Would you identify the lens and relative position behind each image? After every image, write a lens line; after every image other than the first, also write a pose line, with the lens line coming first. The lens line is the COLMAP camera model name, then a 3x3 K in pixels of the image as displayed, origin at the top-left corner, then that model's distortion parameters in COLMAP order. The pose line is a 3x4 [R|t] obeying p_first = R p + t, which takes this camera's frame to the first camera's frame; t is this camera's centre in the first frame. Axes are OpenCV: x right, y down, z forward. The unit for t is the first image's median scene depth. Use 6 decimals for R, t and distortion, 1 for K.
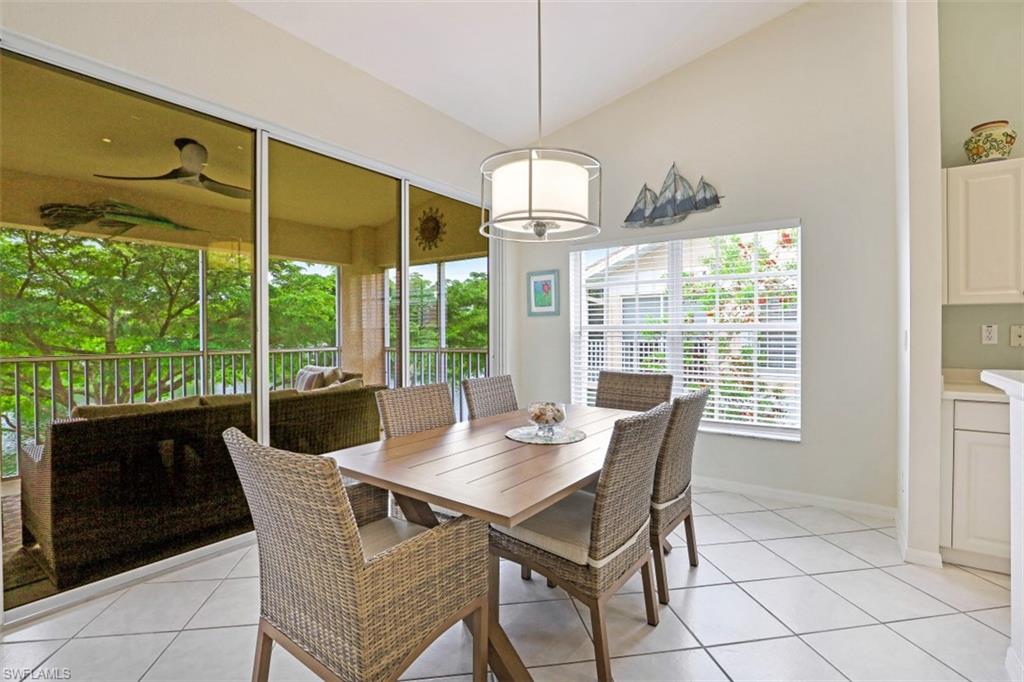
lens RADIAL K [[481.9, 0, 513.4], [0, 481.9, 331.8], [0, 0, 1]] dist [-0.003493, -0.000451]
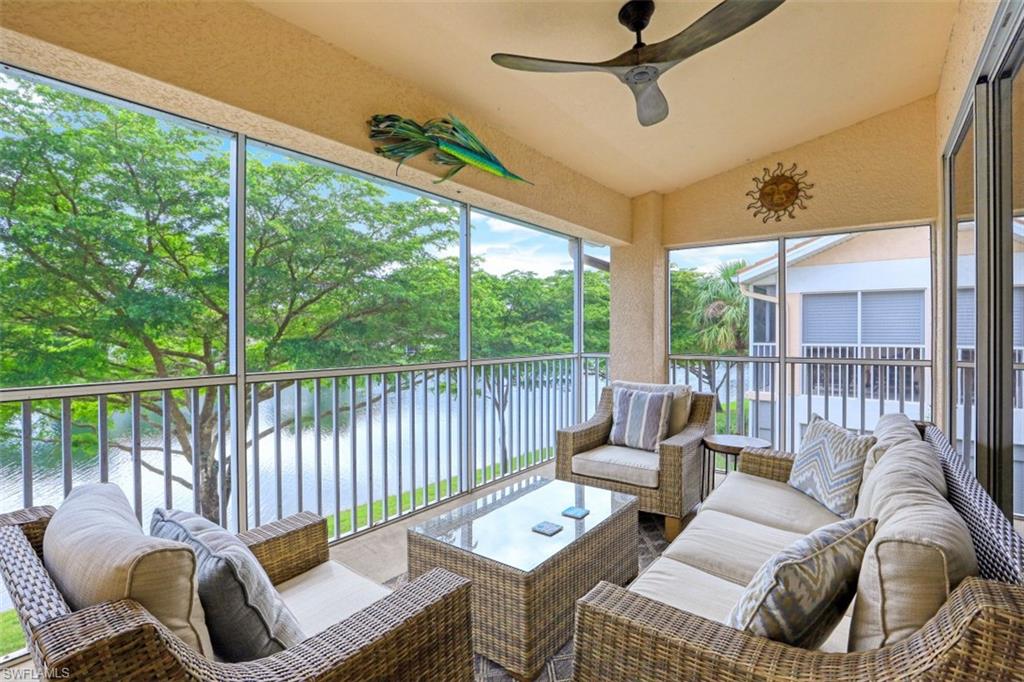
lens RADIAL K [[479.2, 0, 551.4], [0, 479.2, 332.7], [0, 0, 1]] dist [-0.024366, -0.000189]
pose [[0.999841, 0.002992, 0.017585, -0.553107], [-0.003054, 0.999989, 0.003495, -0.004225], [-0.017575, -0.003548, 0.999839, 0.302797]]
